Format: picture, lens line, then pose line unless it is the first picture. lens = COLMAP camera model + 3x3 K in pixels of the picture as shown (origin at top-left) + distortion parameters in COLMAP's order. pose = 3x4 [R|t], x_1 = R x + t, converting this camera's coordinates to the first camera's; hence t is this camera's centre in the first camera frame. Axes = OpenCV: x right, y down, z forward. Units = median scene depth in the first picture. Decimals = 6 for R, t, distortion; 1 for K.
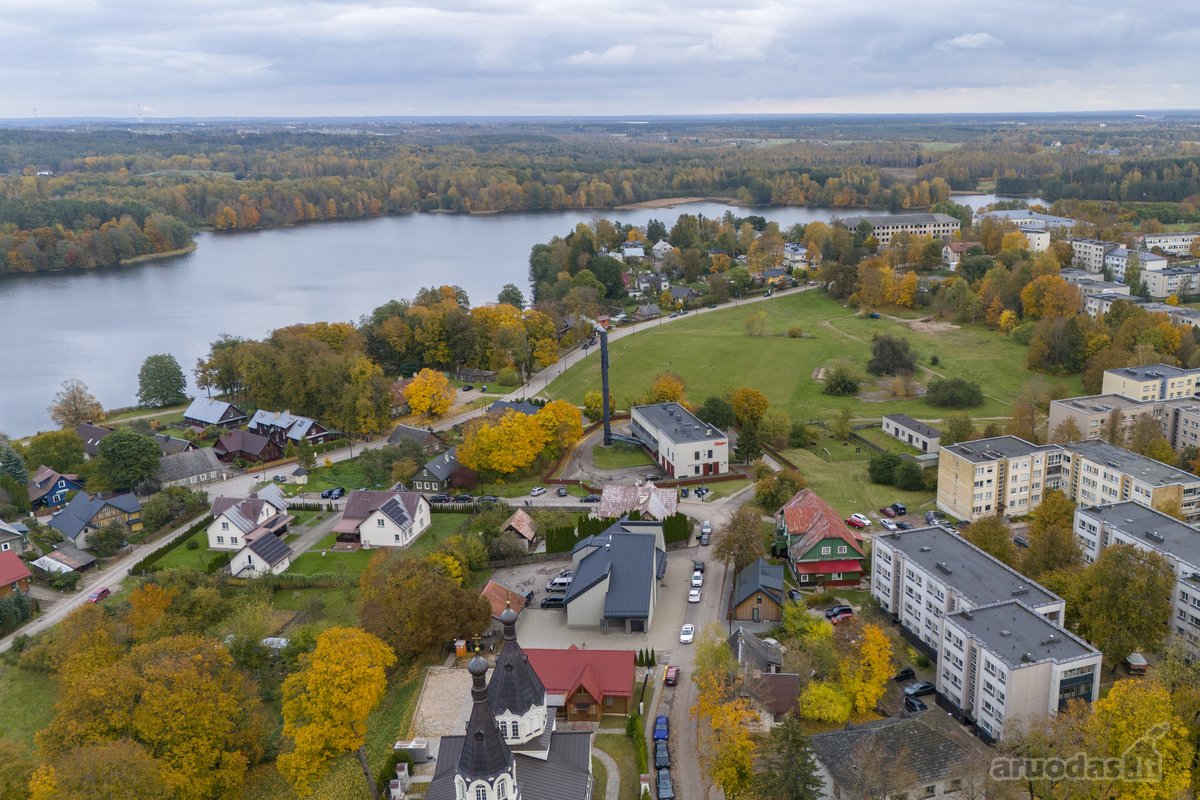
lens RADIAL K [[1074.3, 0, 686.5], [0, 1074.3, 400.0], [0, 0, 1]] dist [0.092007, -0.142151]
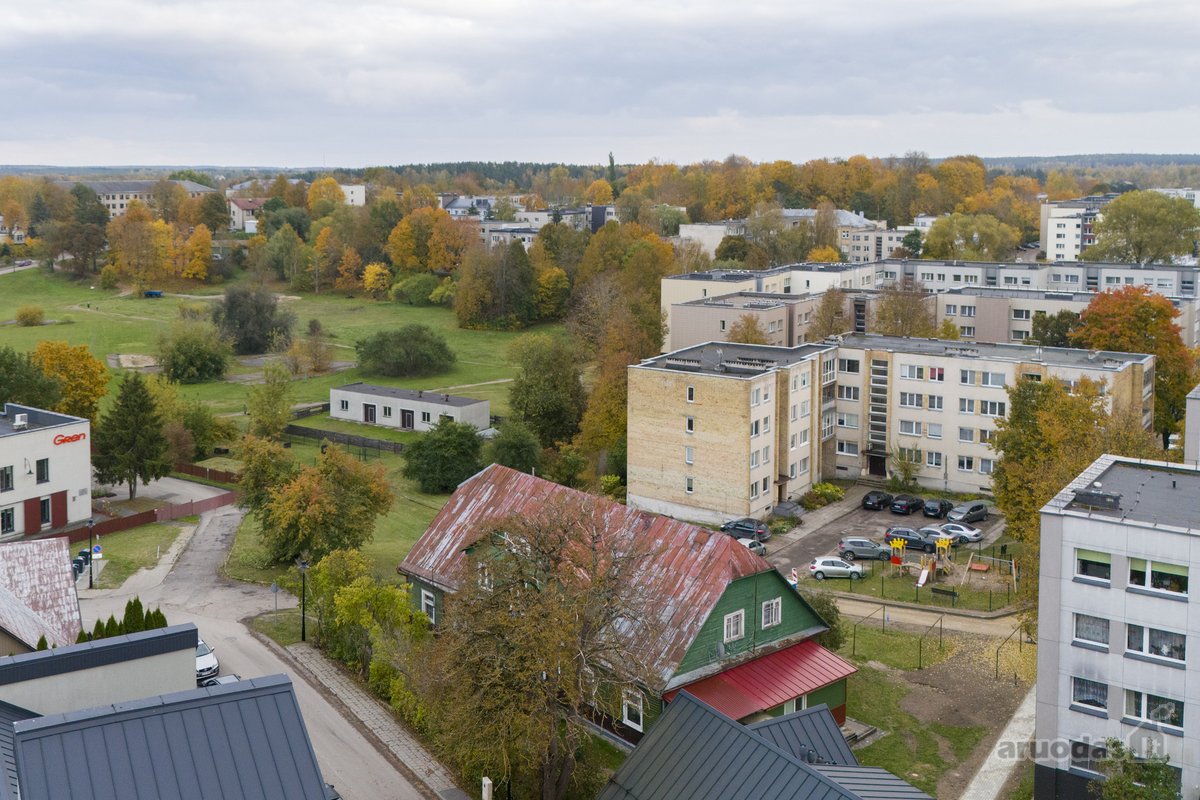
lens RADIAL K [[1223.7, 0, 488.4], [0, 1223.7, 270.2], [0, 0, 1]] dist [0.061070, -0.088146]
pose [[0.839132, -0.032710, 0.542943, -0.045144], [0.135519, 0.979285, -0.150452, 0.040708], [-0.526774, 0.199828, 0.826183, 0.345608]]
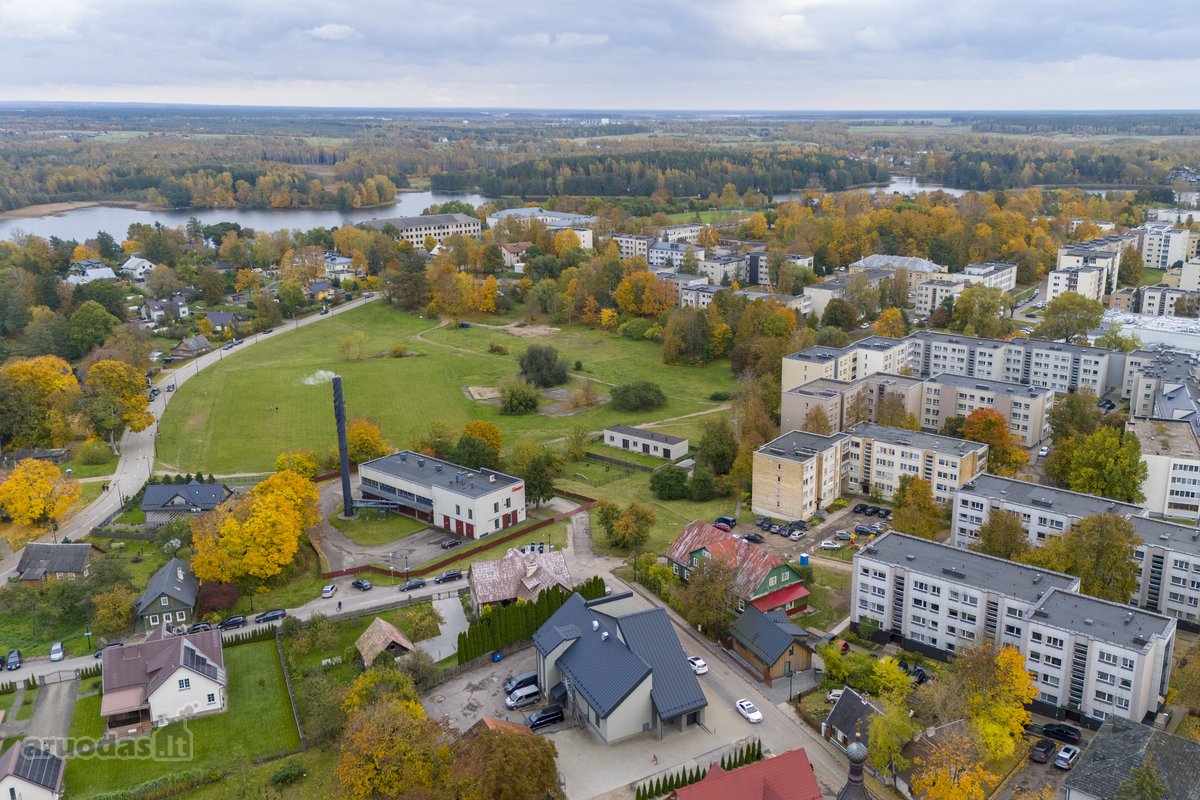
lens RADIAL K [[1074.3, 0, 686.5], [0, 1074.3, 400.0], [0, 0, 1]] dist [0.092007, -0.142151]
pose [[0.829619, -0.132334, 0.542420, -0.194431], [0.129656, 0.990610, 0.043373, -0.030917], [-0.543067, 0.034345, 0.838987, 0.114871]]
